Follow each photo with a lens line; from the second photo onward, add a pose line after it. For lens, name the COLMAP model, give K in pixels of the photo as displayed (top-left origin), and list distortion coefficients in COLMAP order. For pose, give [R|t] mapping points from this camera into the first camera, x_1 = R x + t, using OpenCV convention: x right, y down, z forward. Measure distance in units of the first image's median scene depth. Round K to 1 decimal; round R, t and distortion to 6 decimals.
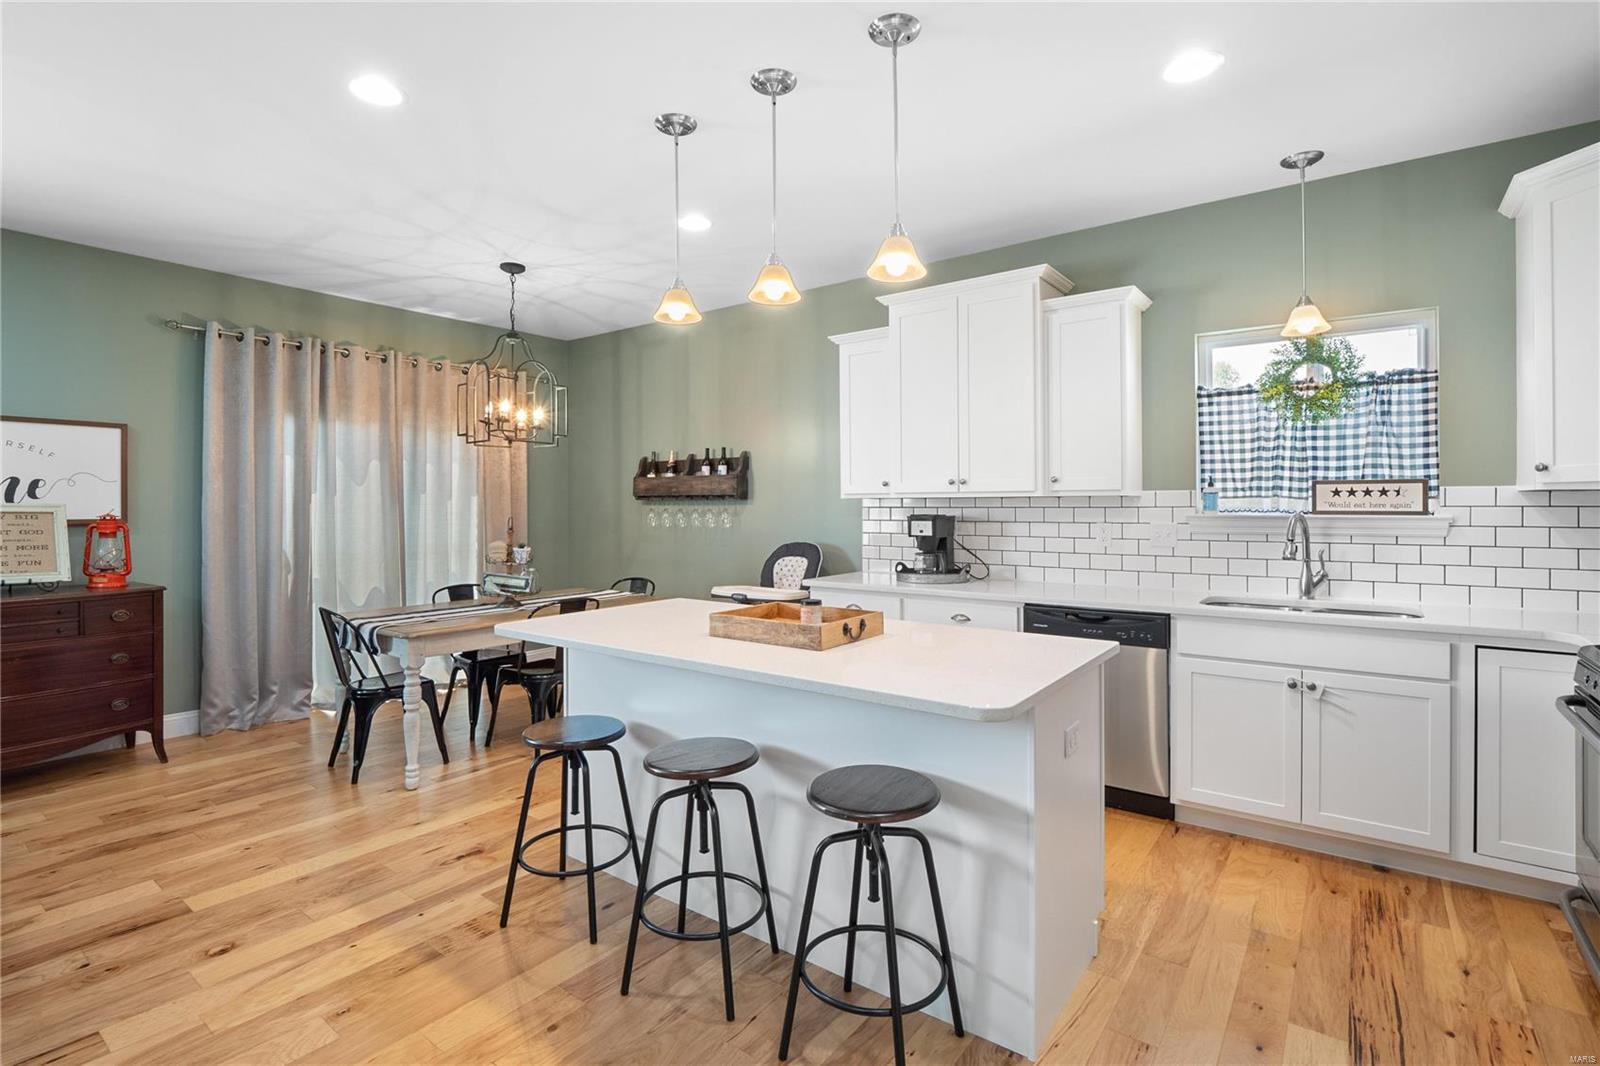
lens RADIAL K [[754.3, 0, 796.2], [0, 754.3, 505.5], [0, 0, 1]] dist [-0.016596, 0.001094]
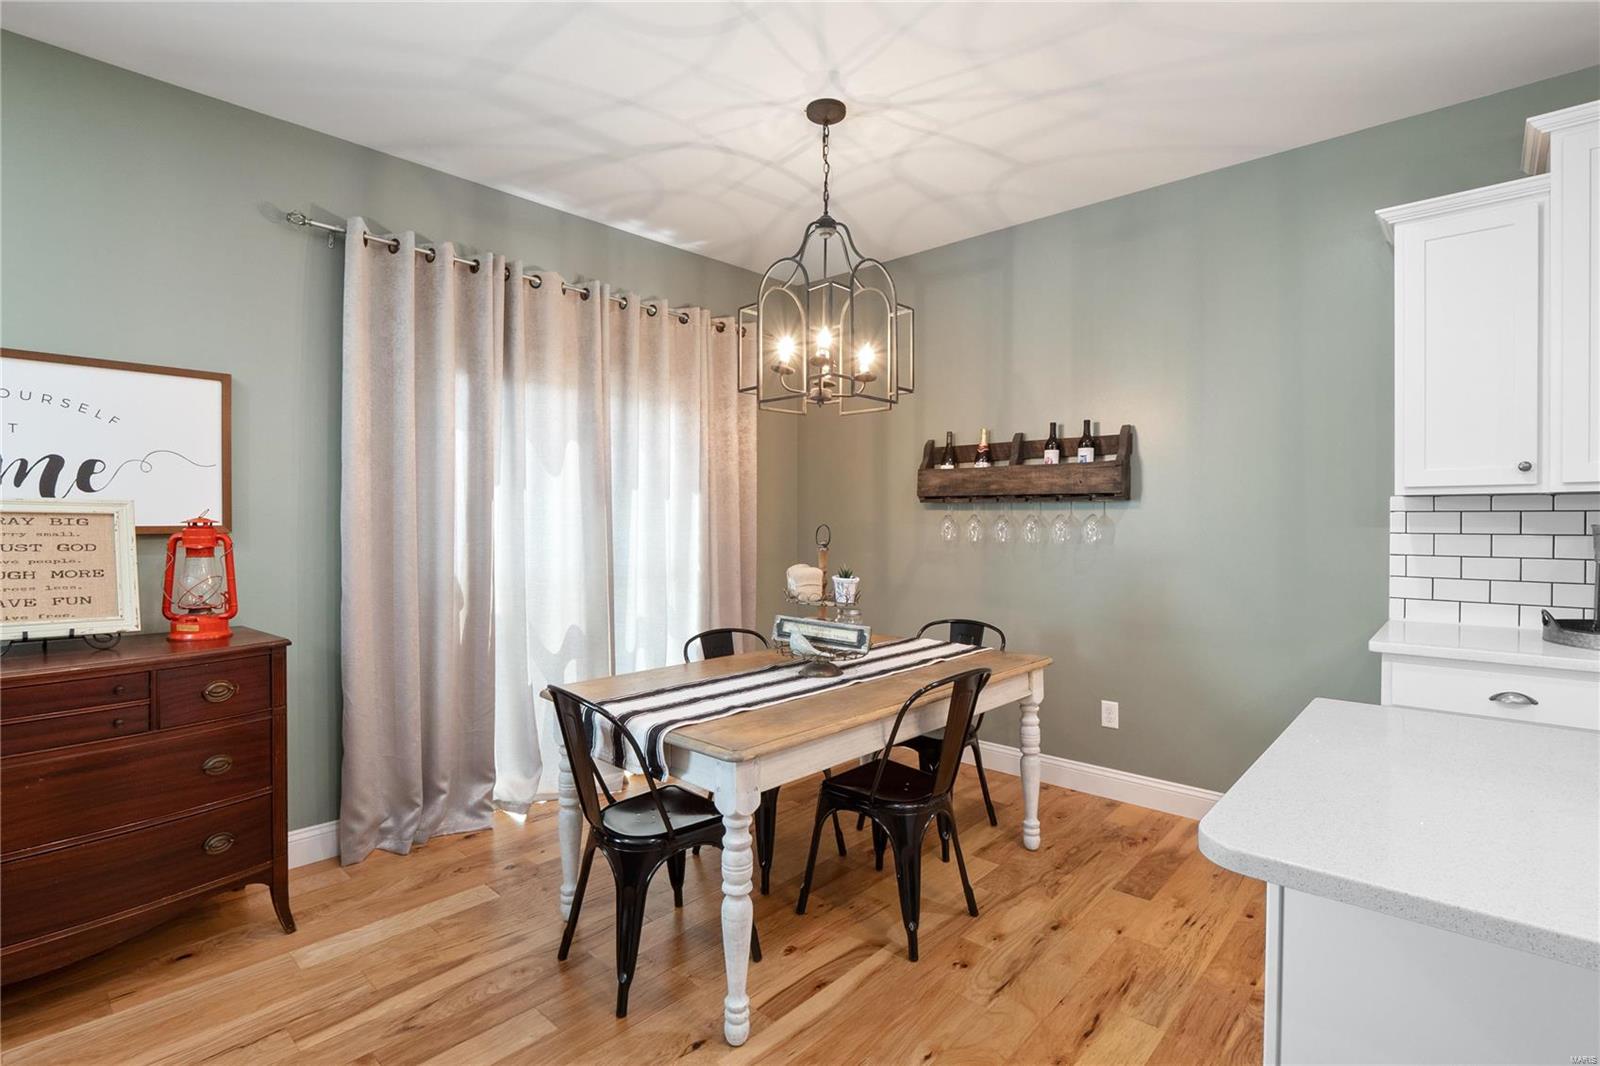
lens RADIAL K [[759.4, 0, 797.8], [0, 759.4, 526.3], [0, 0, 1]] dist [-0.013704, -0.000934]
pose [[0.994908, 0.003655, -0.100721, -0.390529], [-0.002570, 0.999937, 0.010900, 0.011000], [0.100755, -0.010586, 0.994855, 0.452246]]
